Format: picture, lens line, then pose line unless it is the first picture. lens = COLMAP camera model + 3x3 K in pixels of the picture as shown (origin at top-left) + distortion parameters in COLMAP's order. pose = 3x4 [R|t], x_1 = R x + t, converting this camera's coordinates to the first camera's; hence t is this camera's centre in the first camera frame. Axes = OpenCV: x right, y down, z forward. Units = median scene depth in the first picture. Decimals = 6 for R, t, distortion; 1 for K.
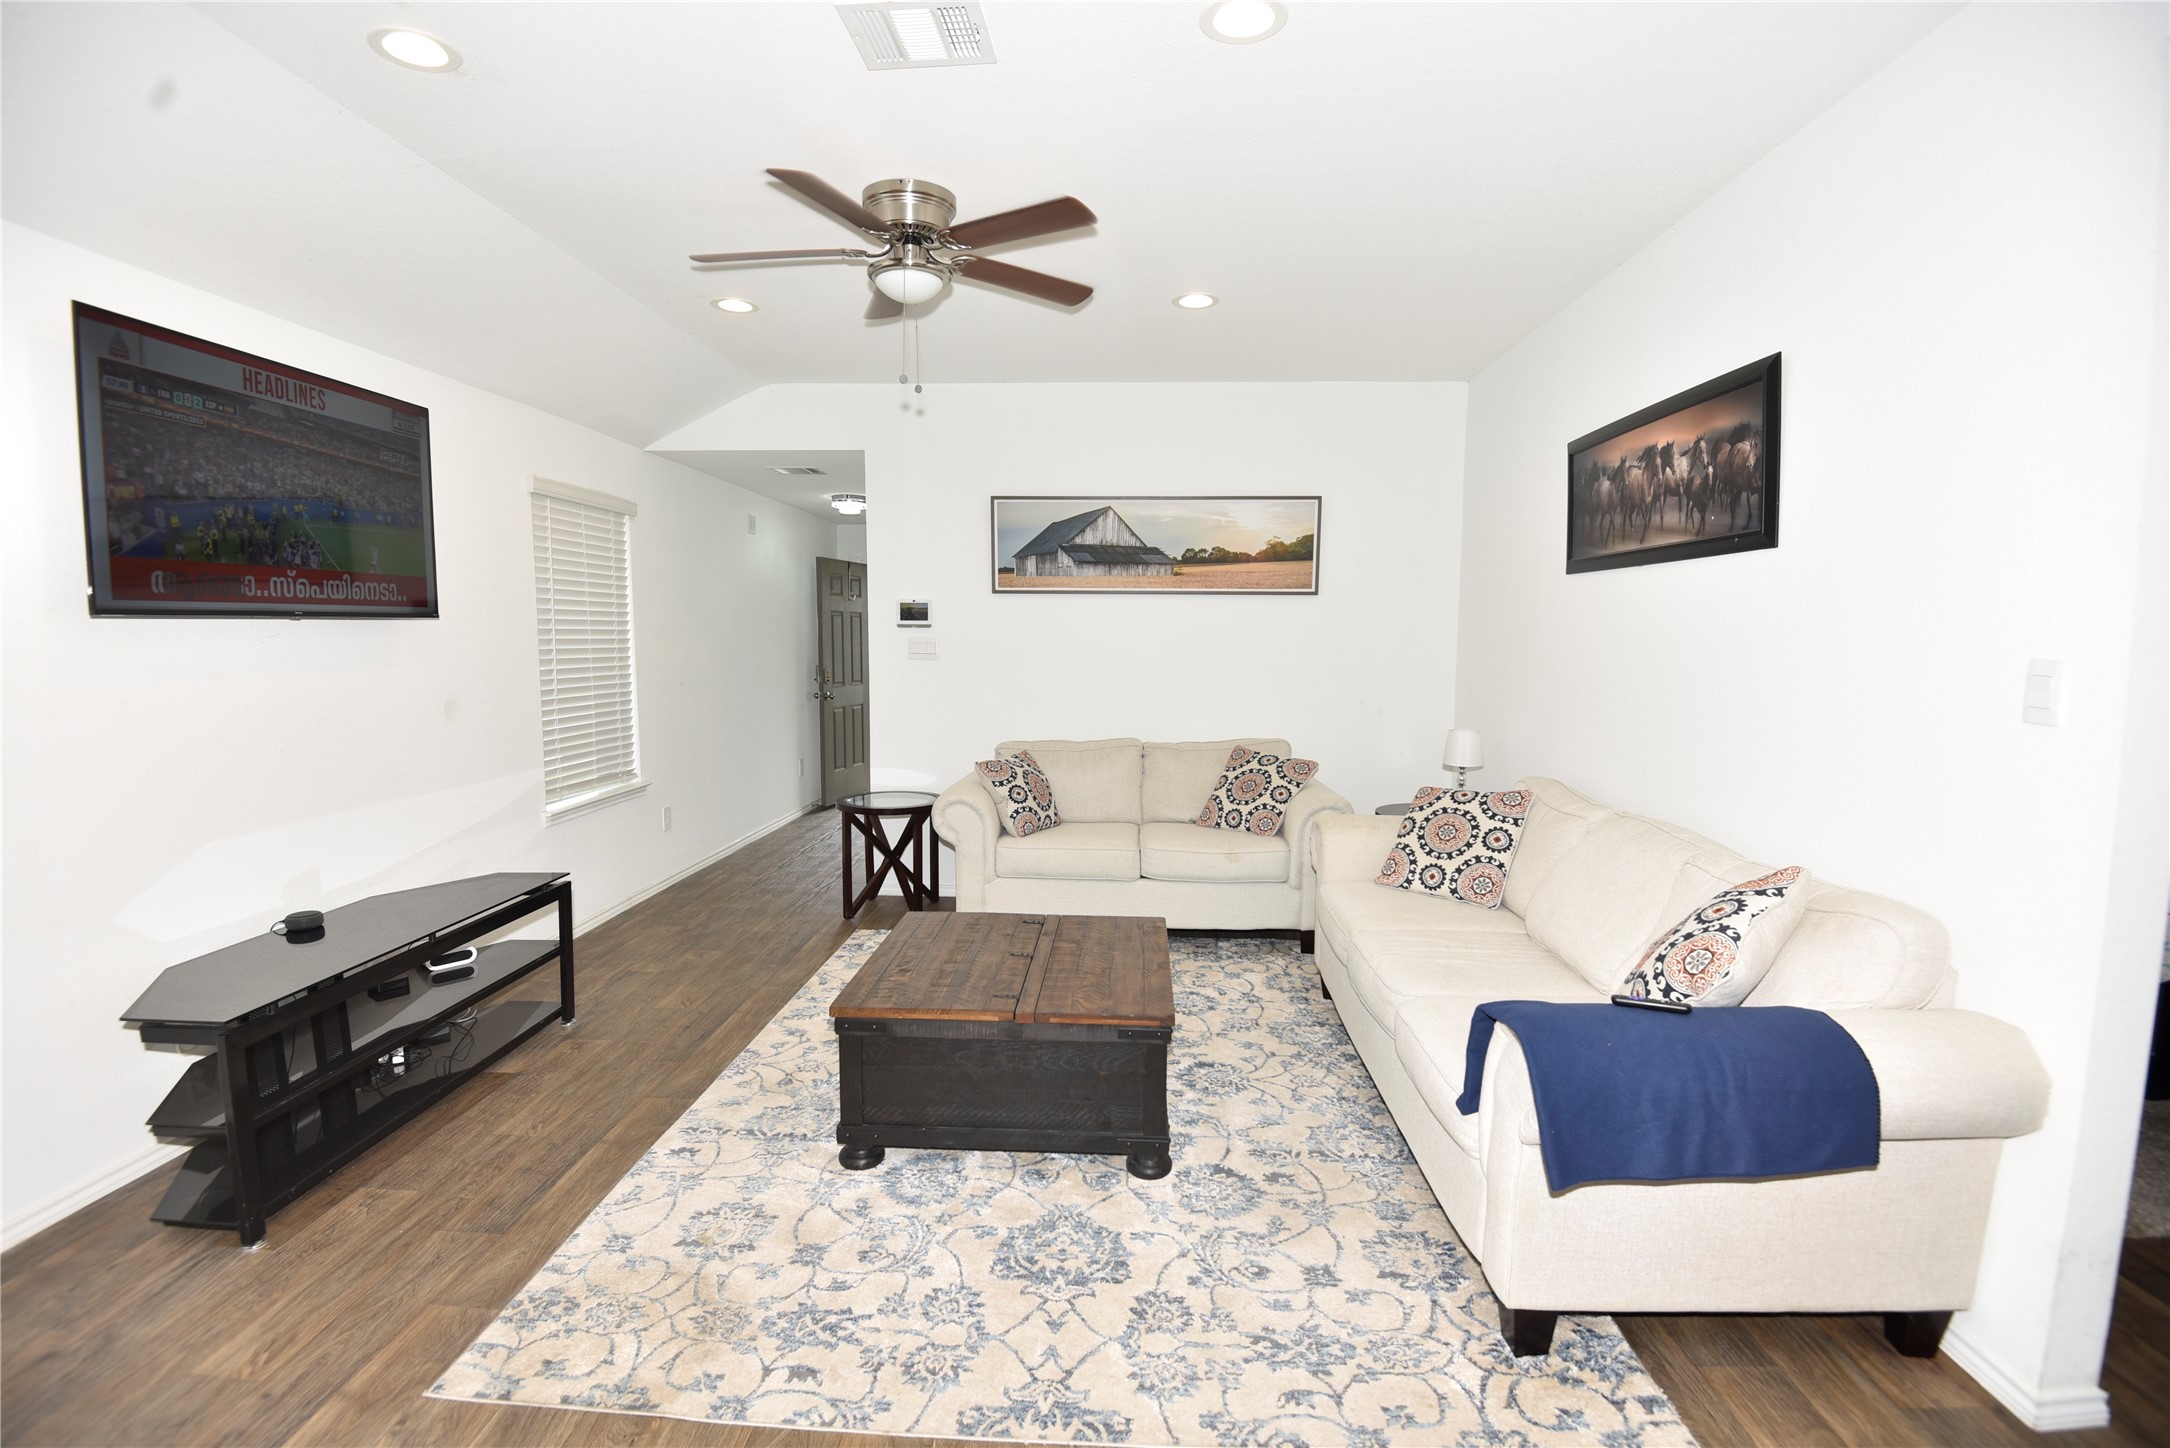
lens RADIAL K [[995.4, 0, 1087.5], [0, 995.4, 726.3], [0, 0, 1]] dist [-0.008925, -0.024283]
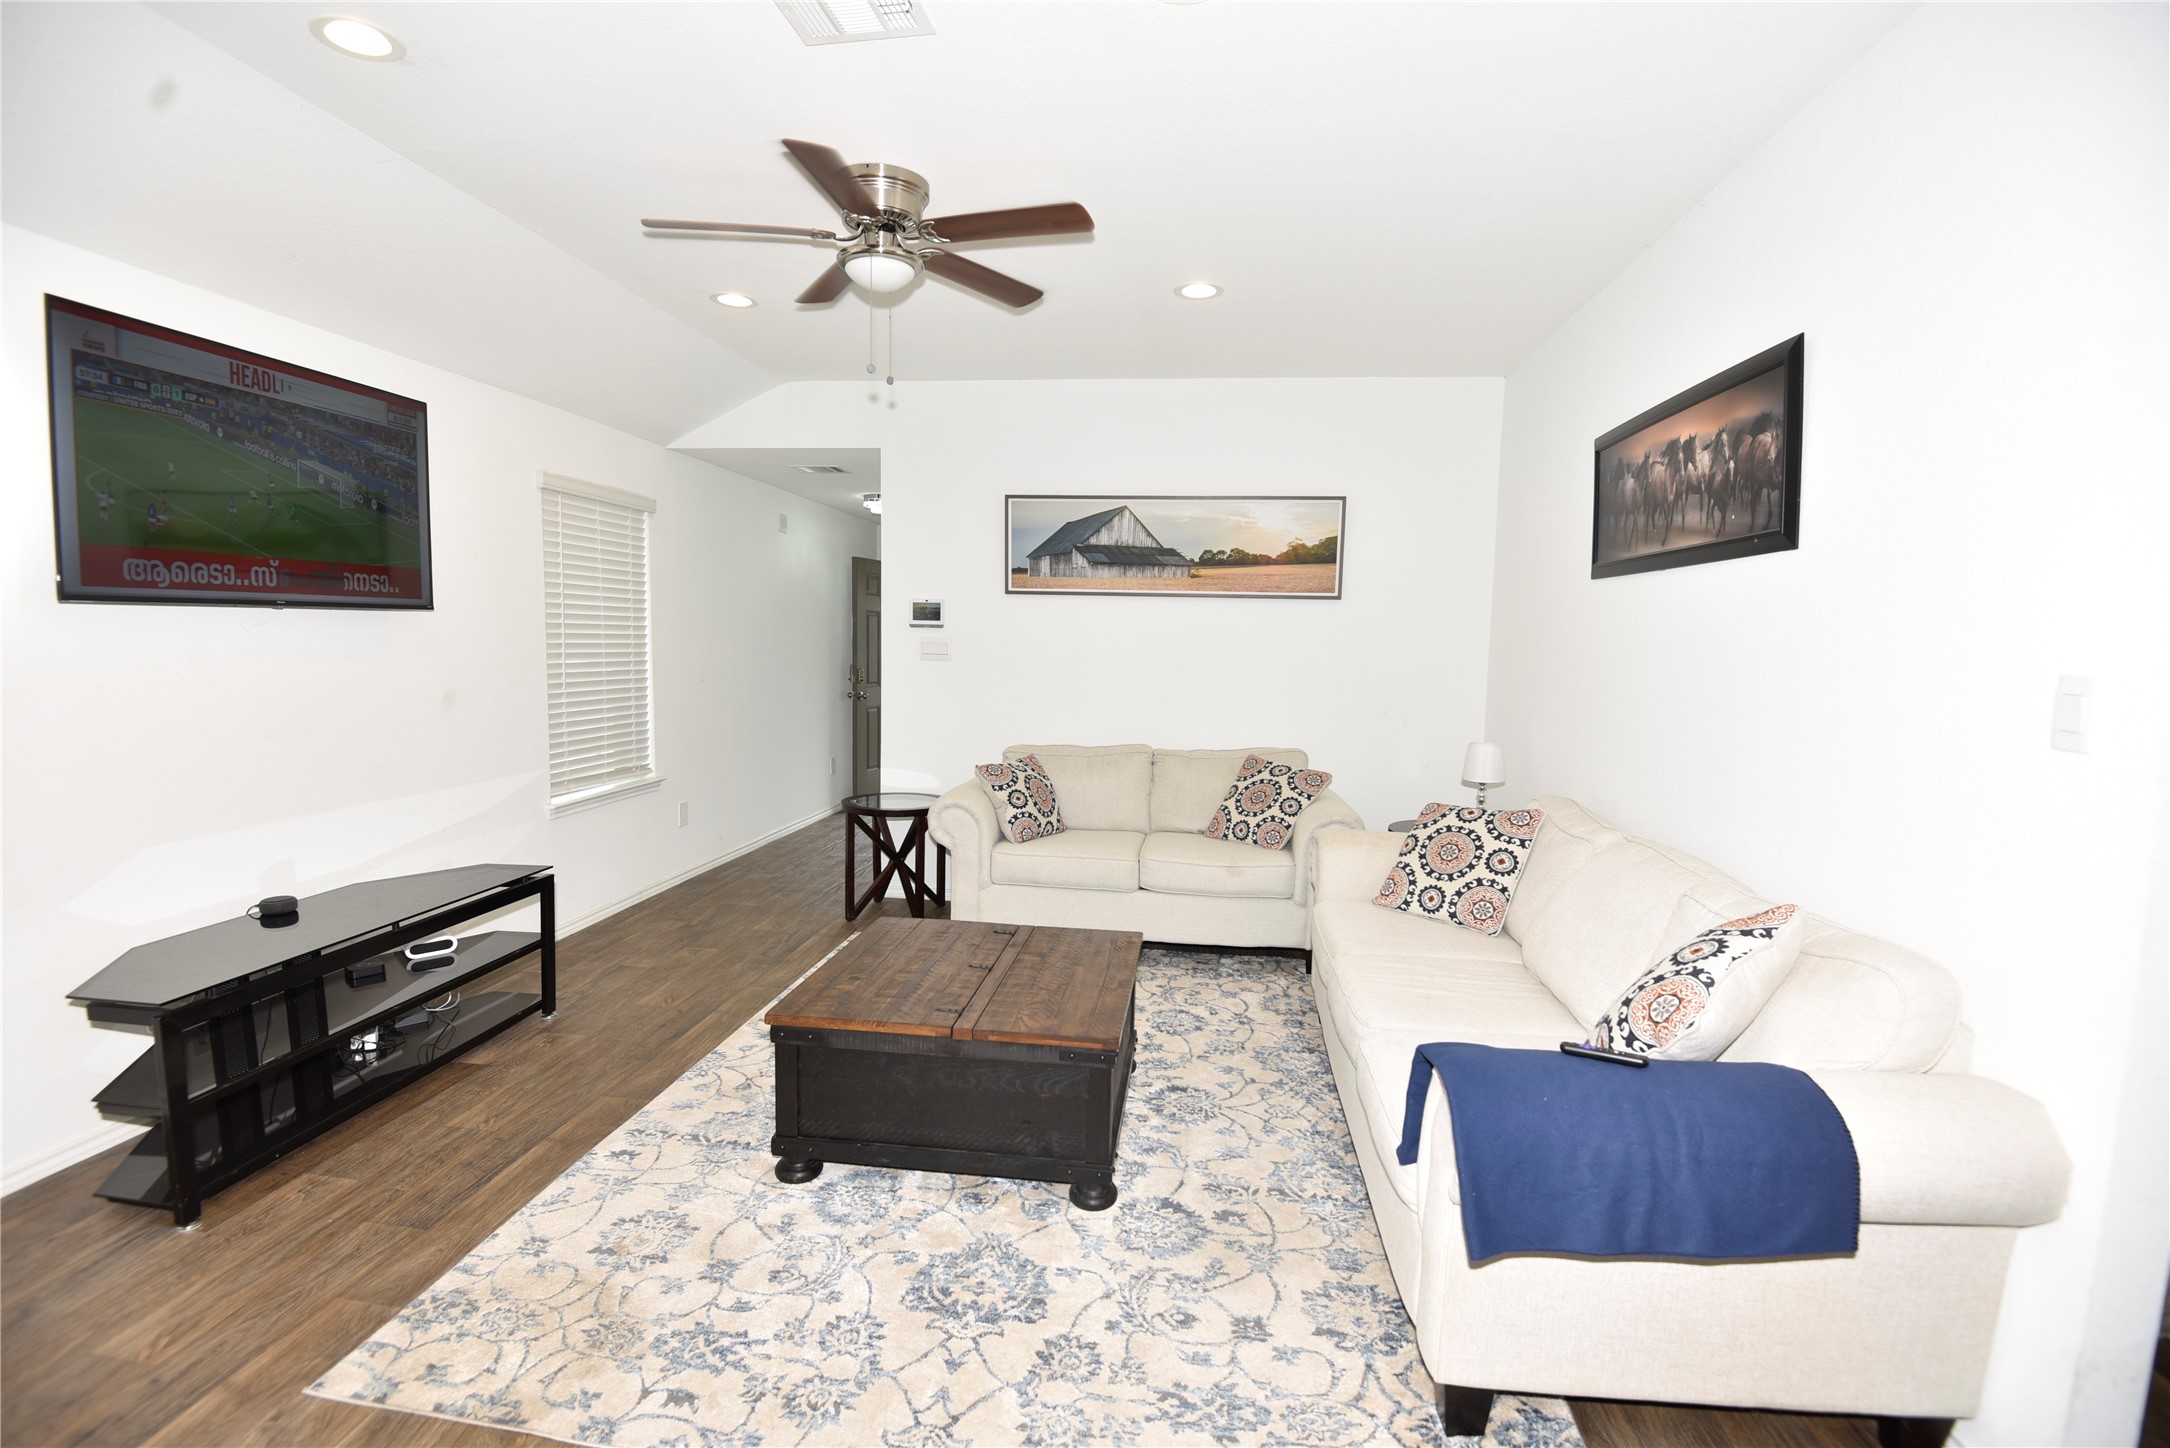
lens RADIAL K [[996.2, 0, 1086.4], [0, 996.2, 727.1], [0, 0, 1]] dist [-0.017862, -0.016367]
pose [[0.997255, 0.021165, -0.070956, 0.116500], [-0.021463, 0.999764, -0.003446, -0.000887], [0.070866, 0.004960, 0.997474, 0.055181]]
